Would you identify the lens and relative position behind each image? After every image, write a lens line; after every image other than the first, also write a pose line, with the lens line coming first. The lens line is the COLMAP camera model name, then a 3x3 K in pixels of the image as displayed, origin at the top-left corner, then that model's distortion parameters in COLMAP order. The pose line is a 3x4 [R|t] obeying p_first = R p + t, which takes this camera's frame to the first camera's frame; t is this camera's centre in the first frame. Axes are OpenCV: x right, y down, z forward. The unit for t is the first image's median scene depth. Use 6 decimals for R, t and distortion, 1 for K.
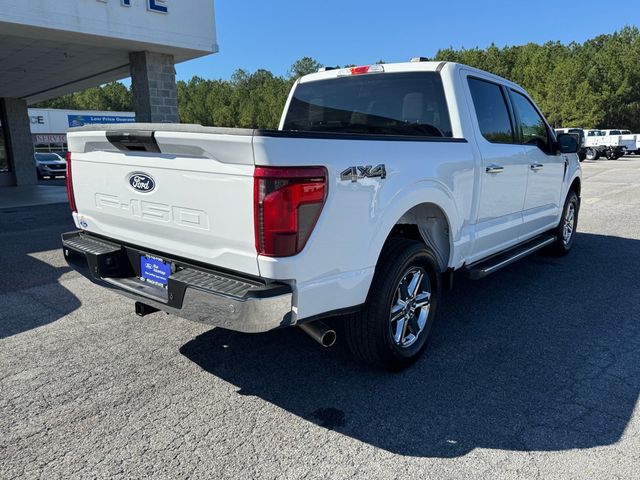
lens RADIAL K [[490.6, 0, 328.6], [0, 490.6, 250.2], [0, 0, 1]] dist [0.041122, -0.059958]
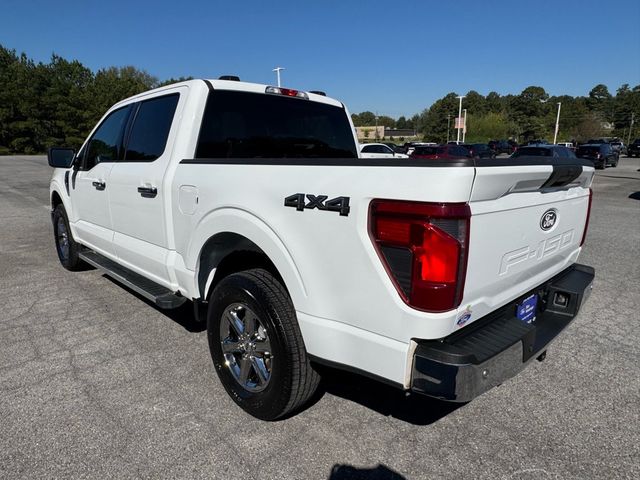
lens RADIAL K [[408.3, 0, 313.3], [0, 408.3, 242.2], [0, 0, 1]] dist [-0.002274, 0.001216]
pose [[0.117910, -0.208635, 0.970860, -0.986210], [0.196772, 0.963202, 0.183092, -0.270422], [-0.973333, 0.169450, 0.154625, 1.099278]]
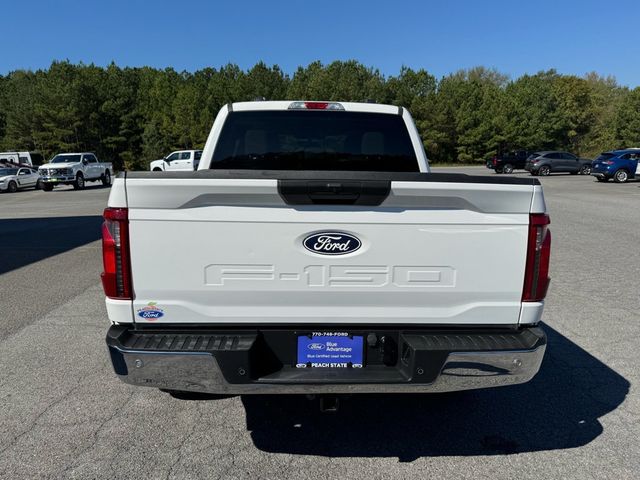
lens RADIAL K [[490.6, 0, 325.5], [0, 490.6, 245.3], [0, 0, 1]] dist [0.041122, -0.059958]
pose [[0.740966, -0.112130, 0.662115, -0.757890], [0.142569, 0.989752, 0.008069, -0.117321], [-0.656234, 0.088418, 0.749359, 0.341887]]
